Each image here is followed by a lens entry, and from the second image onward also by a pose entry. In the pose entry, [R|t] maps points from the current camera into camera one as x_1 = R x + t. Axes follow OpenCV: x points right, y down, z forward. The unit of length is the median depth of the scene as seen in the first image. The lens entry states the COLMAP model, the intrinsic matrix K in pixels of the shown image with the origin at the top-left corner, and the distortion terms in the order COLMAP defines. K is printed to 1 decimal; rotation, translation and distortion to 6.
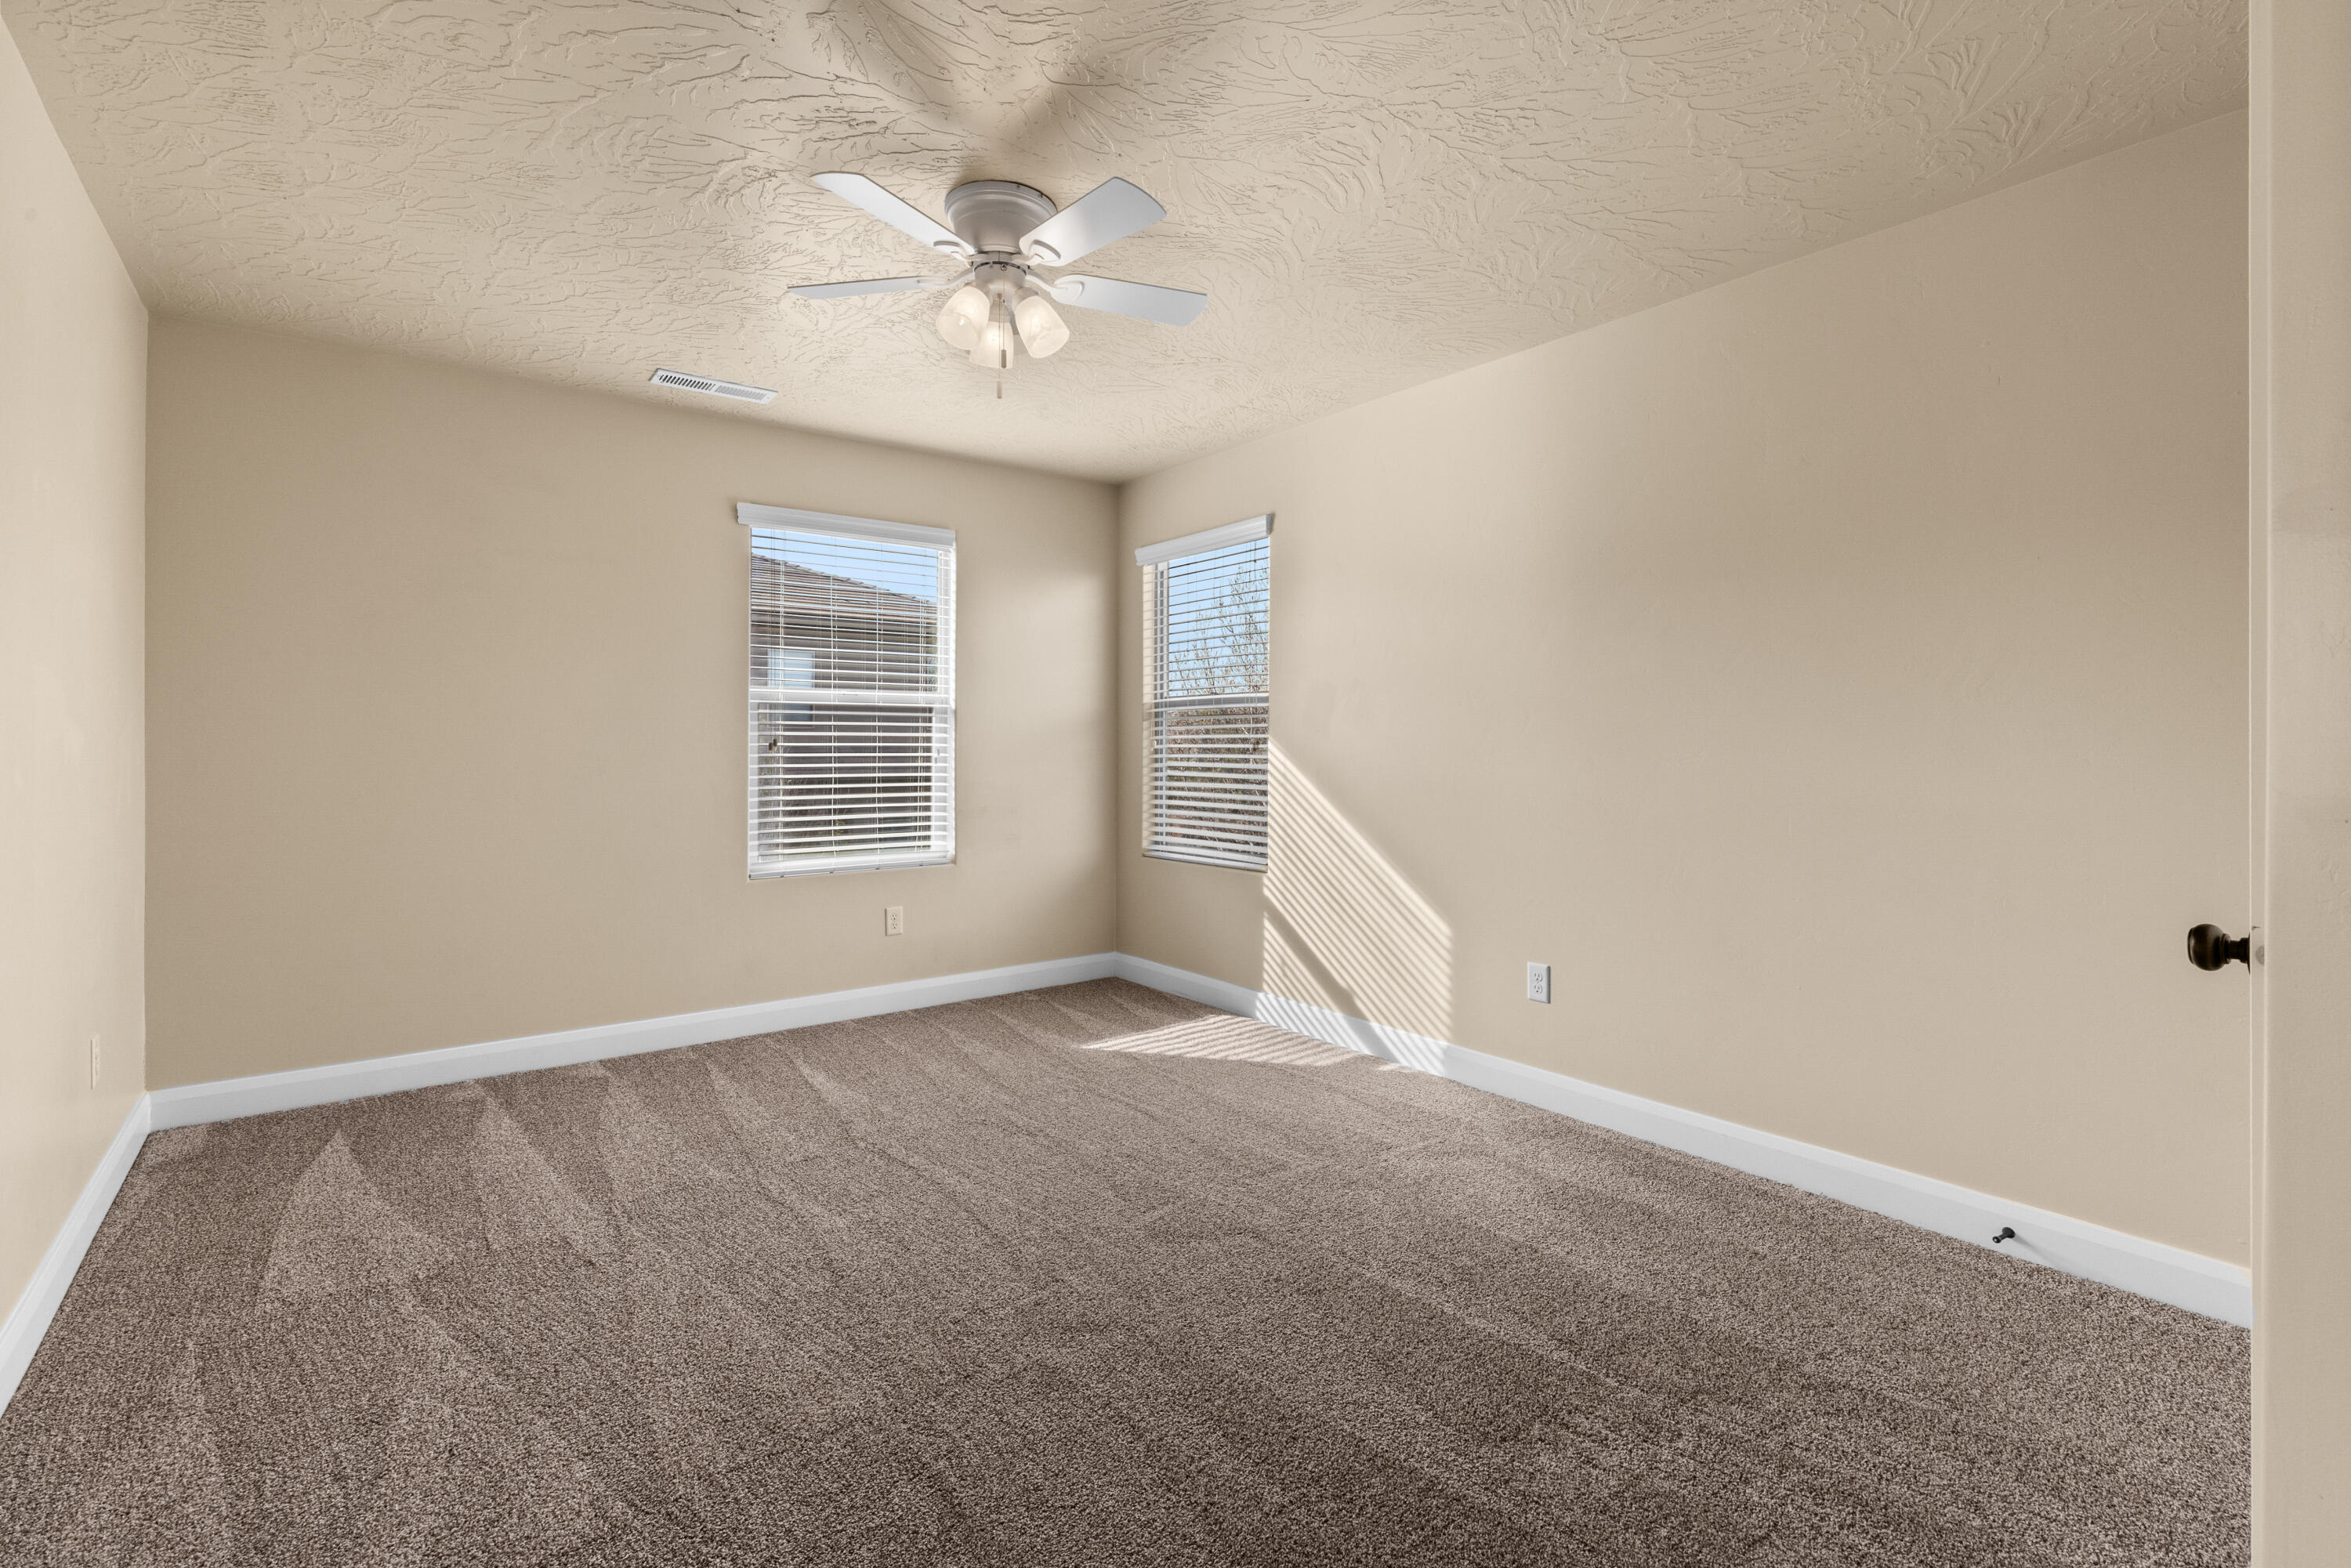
lens RADIAL K [[1056.9, 0, 1176.4], [0, 1056.9, 777.7], [0, 0, 1]] dist [0.008166, -0.000611]
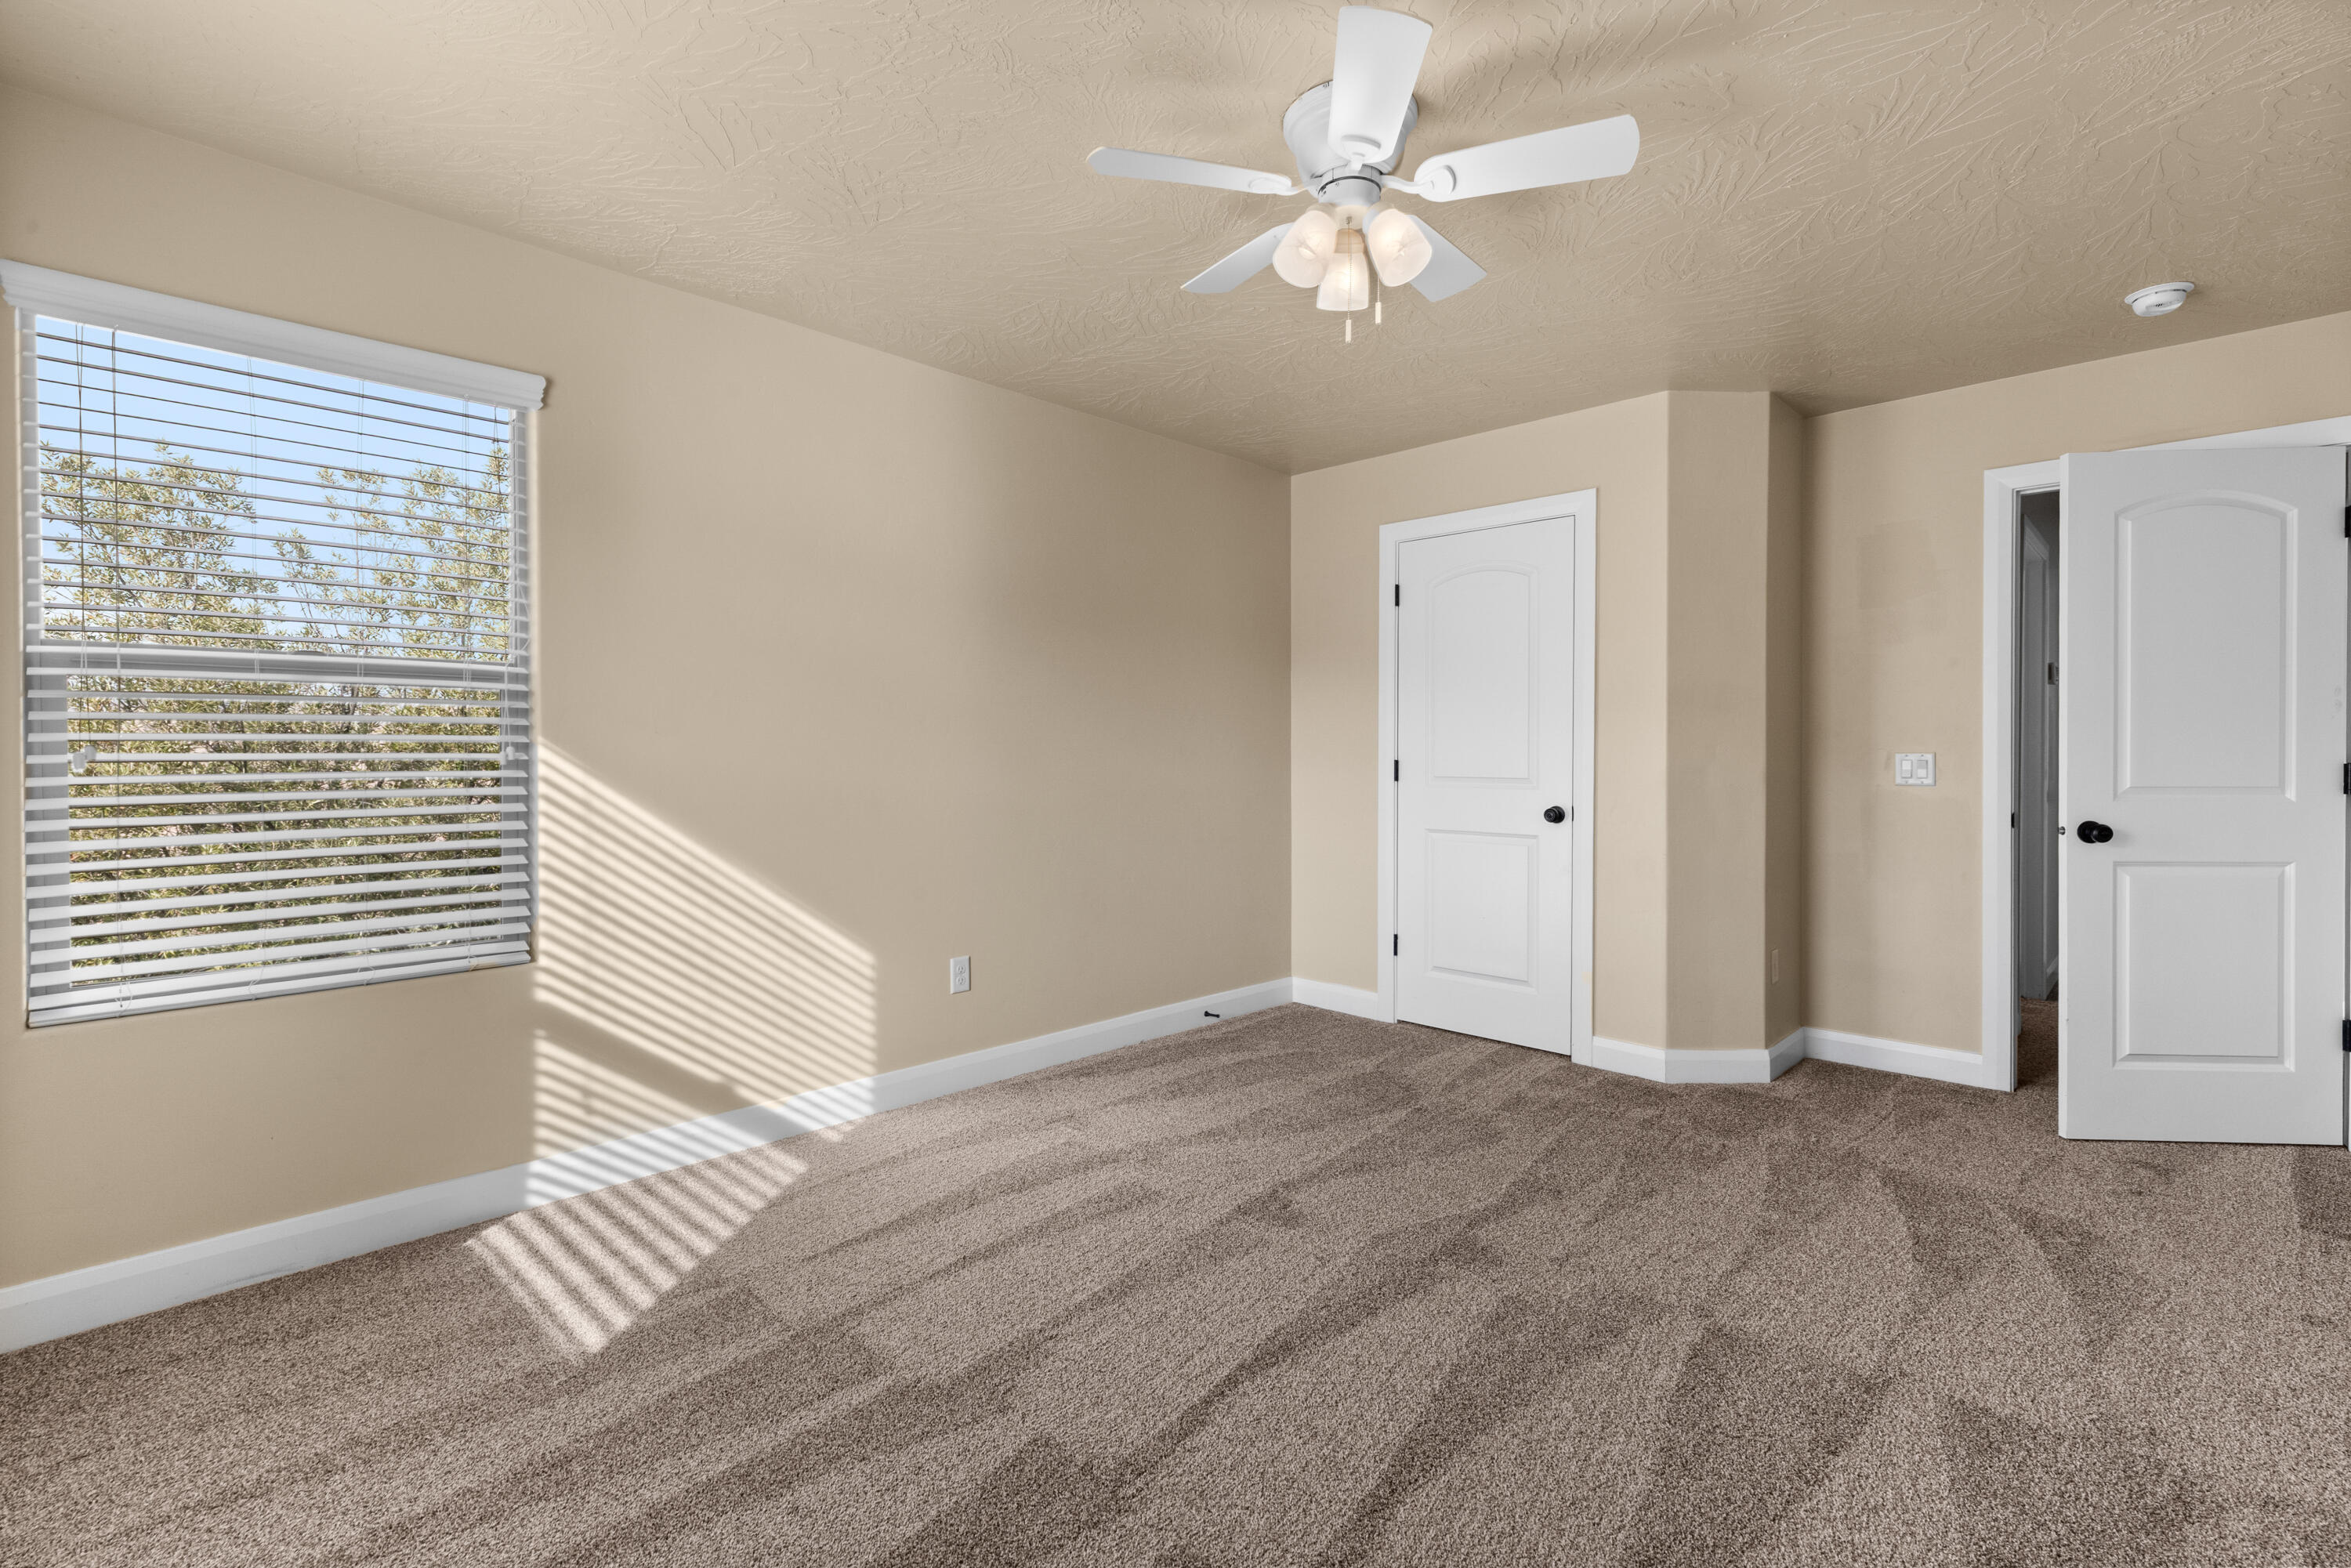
lens RADIAL K [[1056.9, 0, 1178.8], [0, 1056.9, 772.8], [0, 0, 1]] dist [0.008166, -0.000611]
pose [[-0.156321, -0.018724, 0.987529, -0.668244], [0.029536, 0.999285, 0.023623, -0.026883], [-0.987265, 0.032861, -0.155656, 0.844299]]
